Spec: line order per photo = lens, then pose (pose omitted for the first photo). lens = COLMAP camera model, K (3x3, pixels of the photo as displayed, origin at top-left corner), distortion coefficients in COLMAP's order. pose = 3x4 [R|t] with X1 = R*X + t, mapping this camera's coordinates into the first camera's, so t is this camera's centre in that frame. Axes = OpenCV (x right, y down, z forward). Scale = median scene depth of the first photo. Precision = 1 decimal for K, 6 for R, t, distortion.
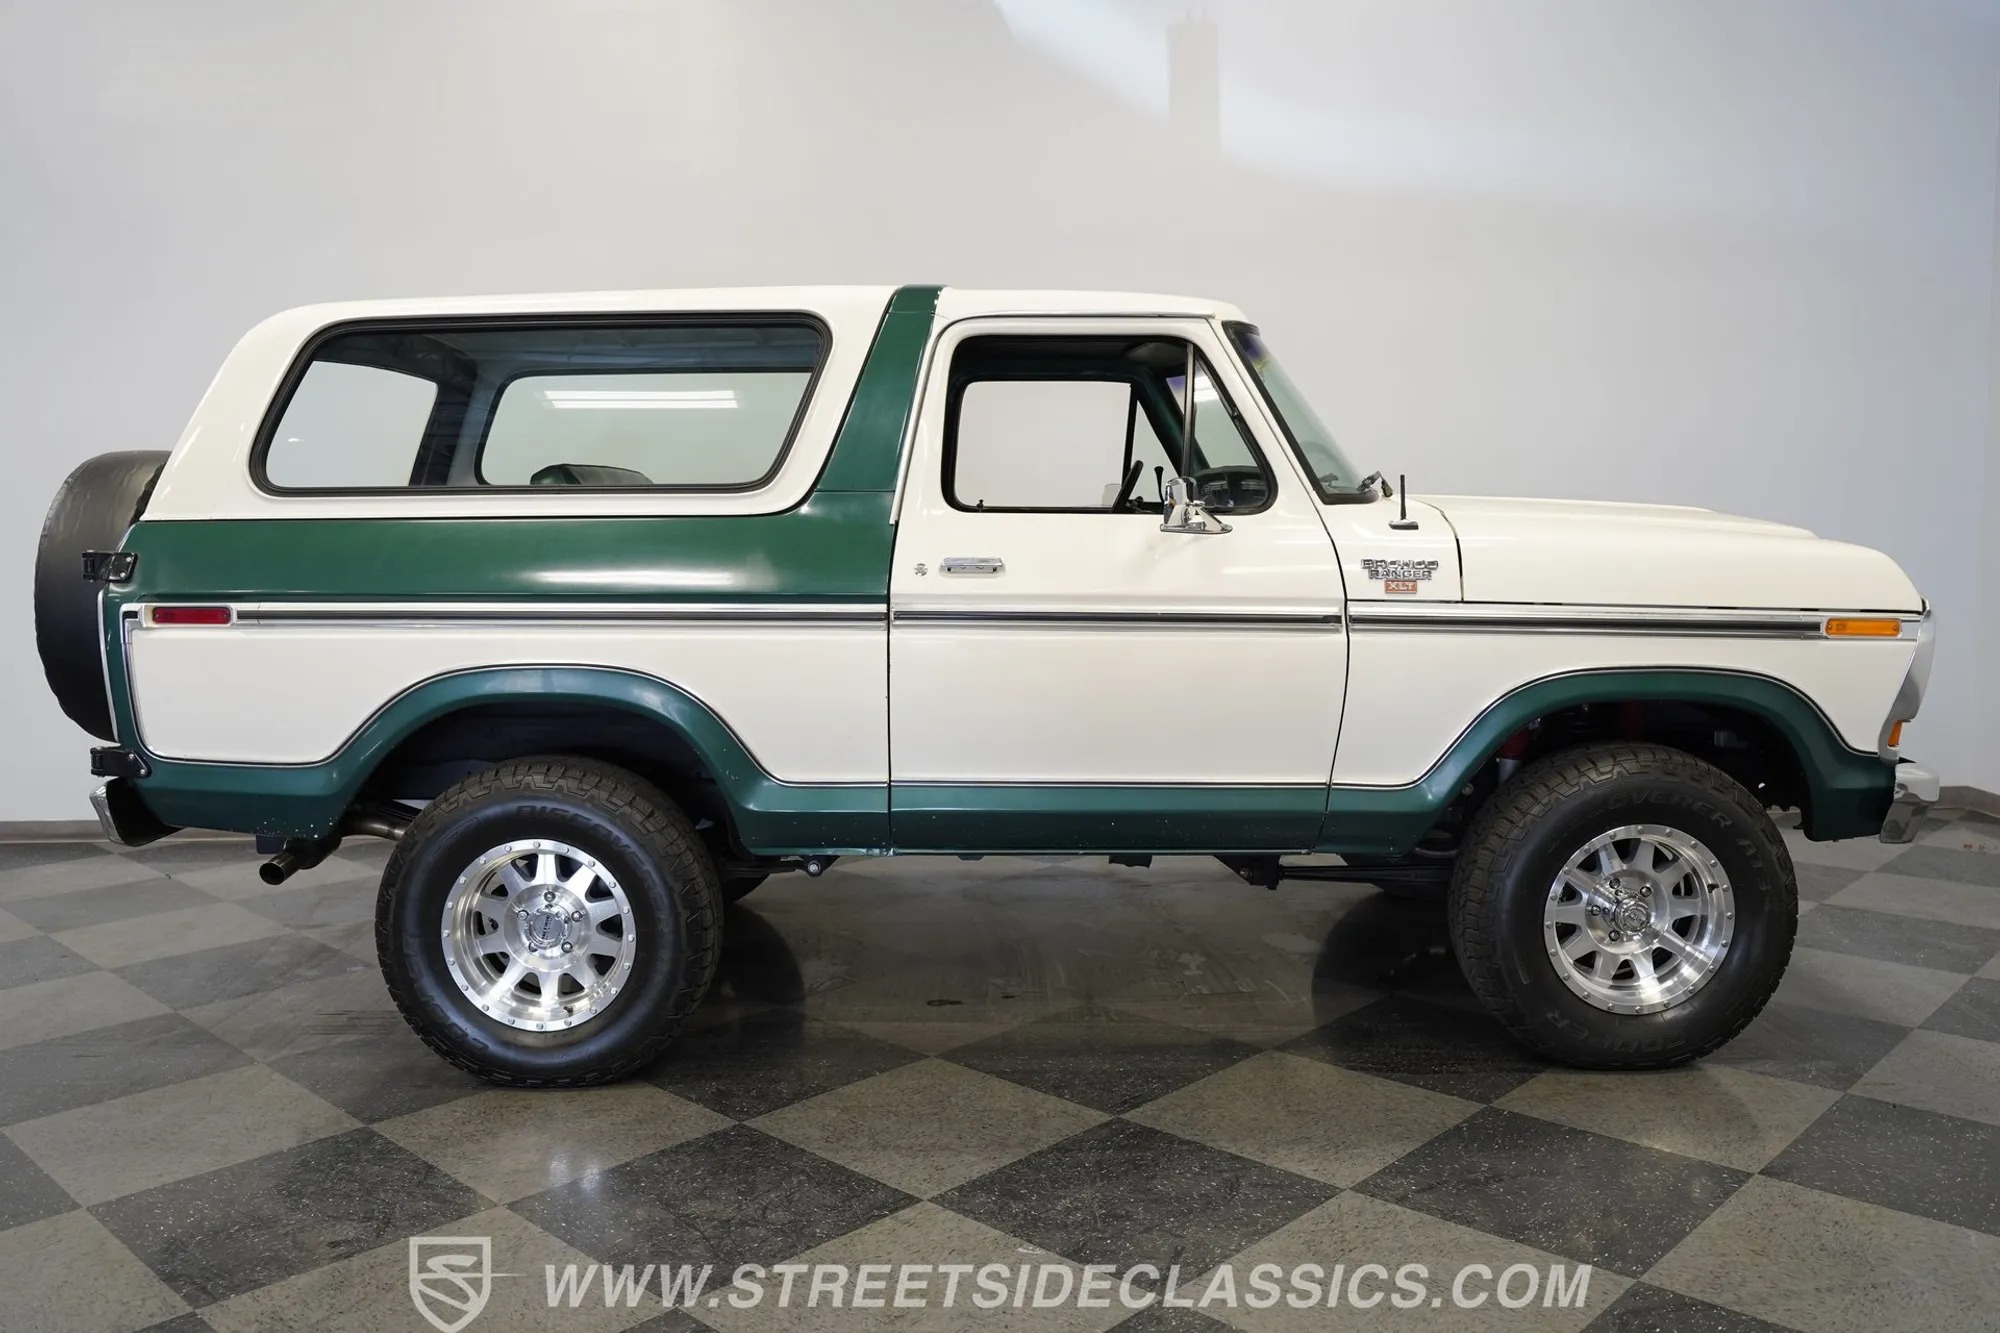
lens RADIAL K [[1796.4, 0, 1000.0], [0, 1796.4, 666.5], [0, 0, 1]] dist [-0.015330, 0.053249]
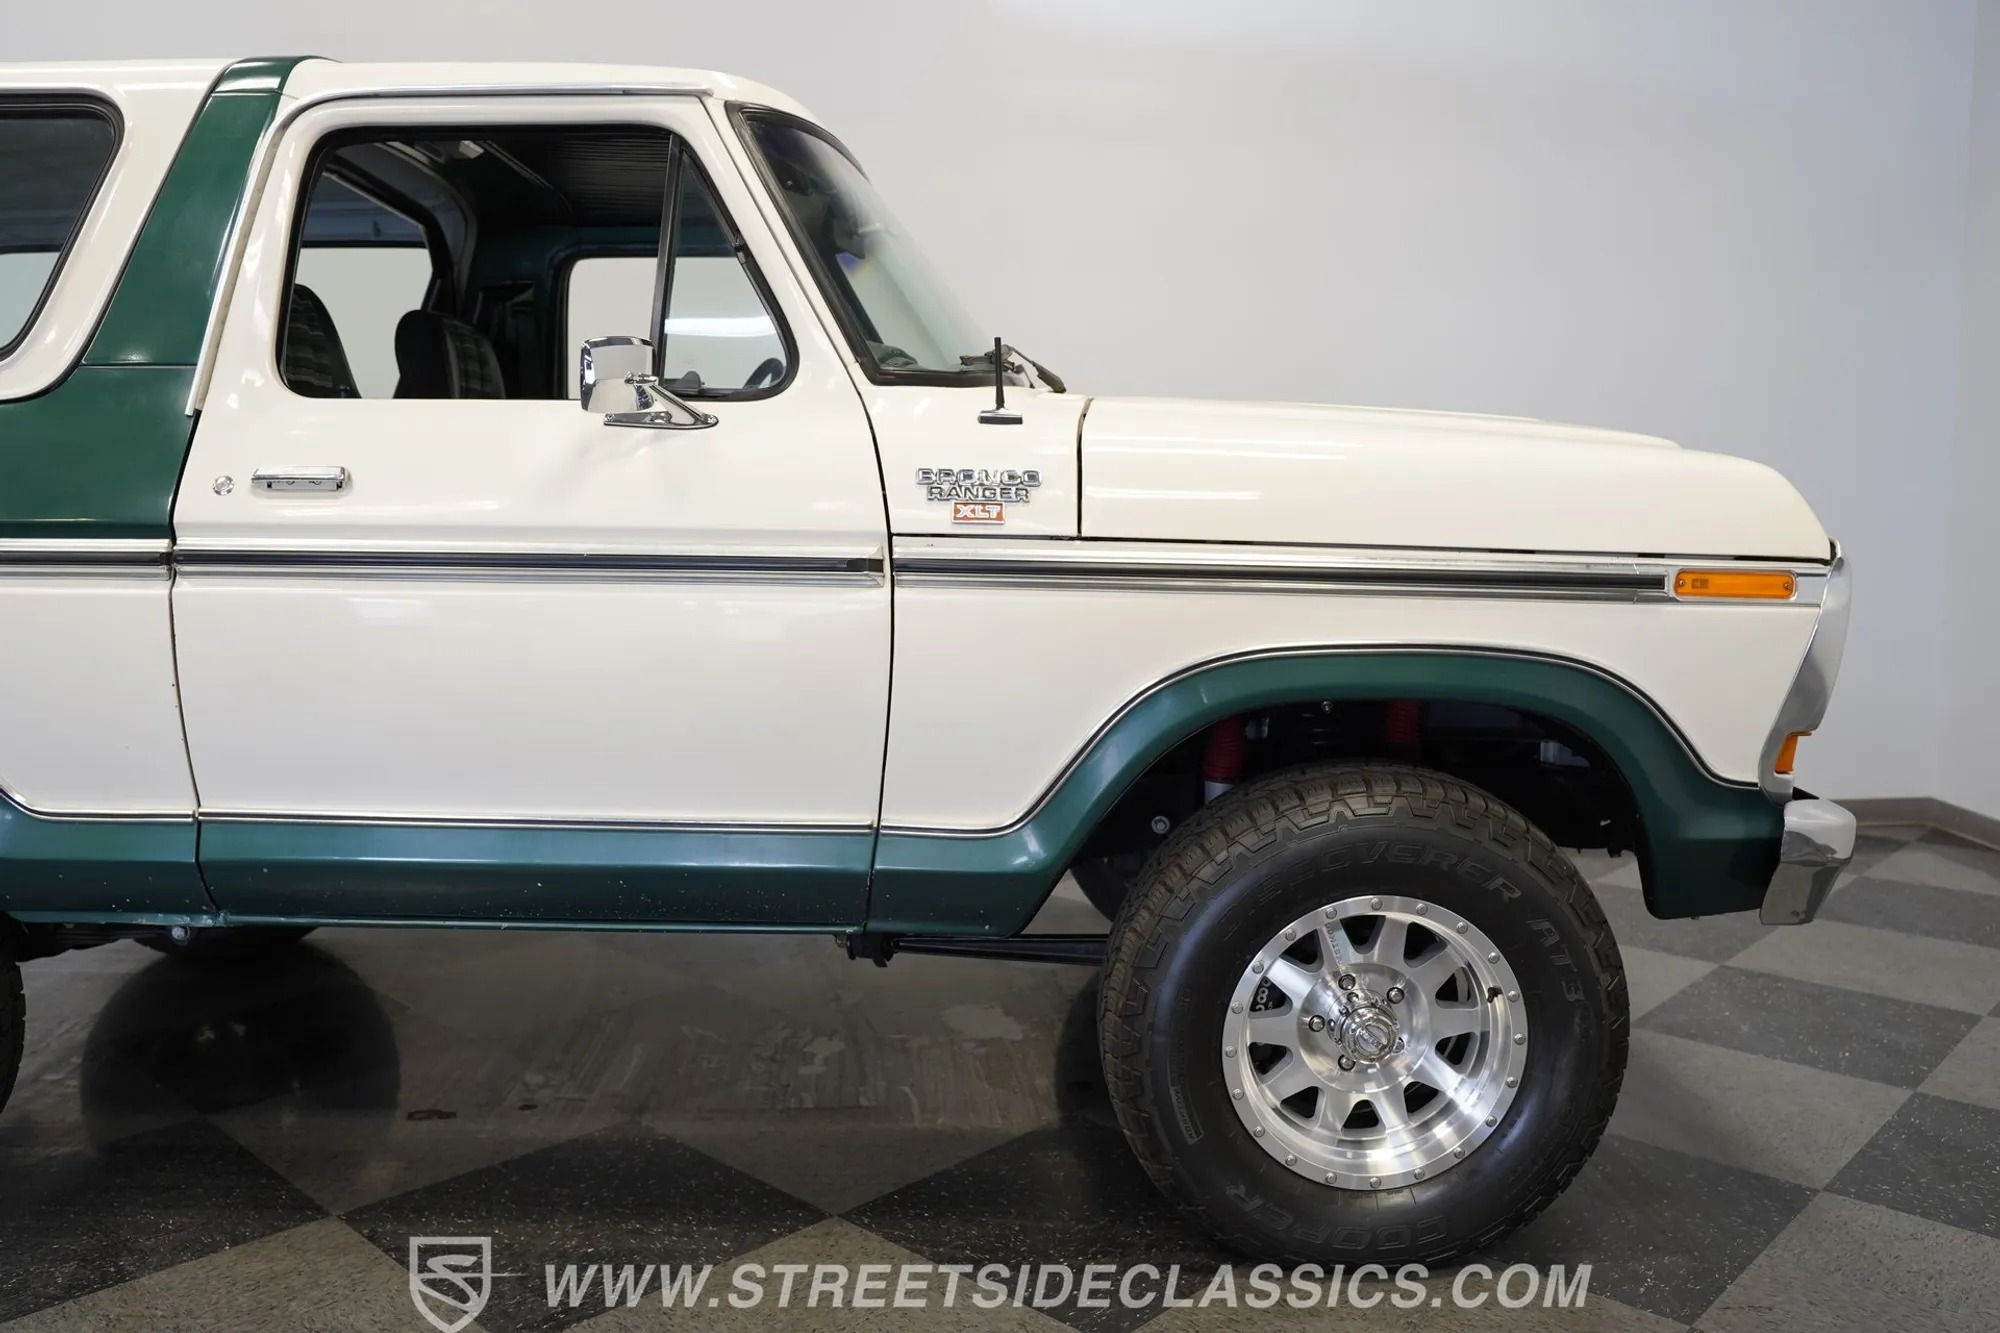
lens RADIAL K [[1646.6, 0, 1003.0], [0, 1646.6, 657.3], [0, 0, 1]] dist [-0.044385, 0.017334]
pose [[0.999171, 0.006792, -0.040142, 0.247683], [-0.006435, 0.999939, 0.009008, 0.000195], [0.040201, -0.008742, 0.999153, 0.418503]]
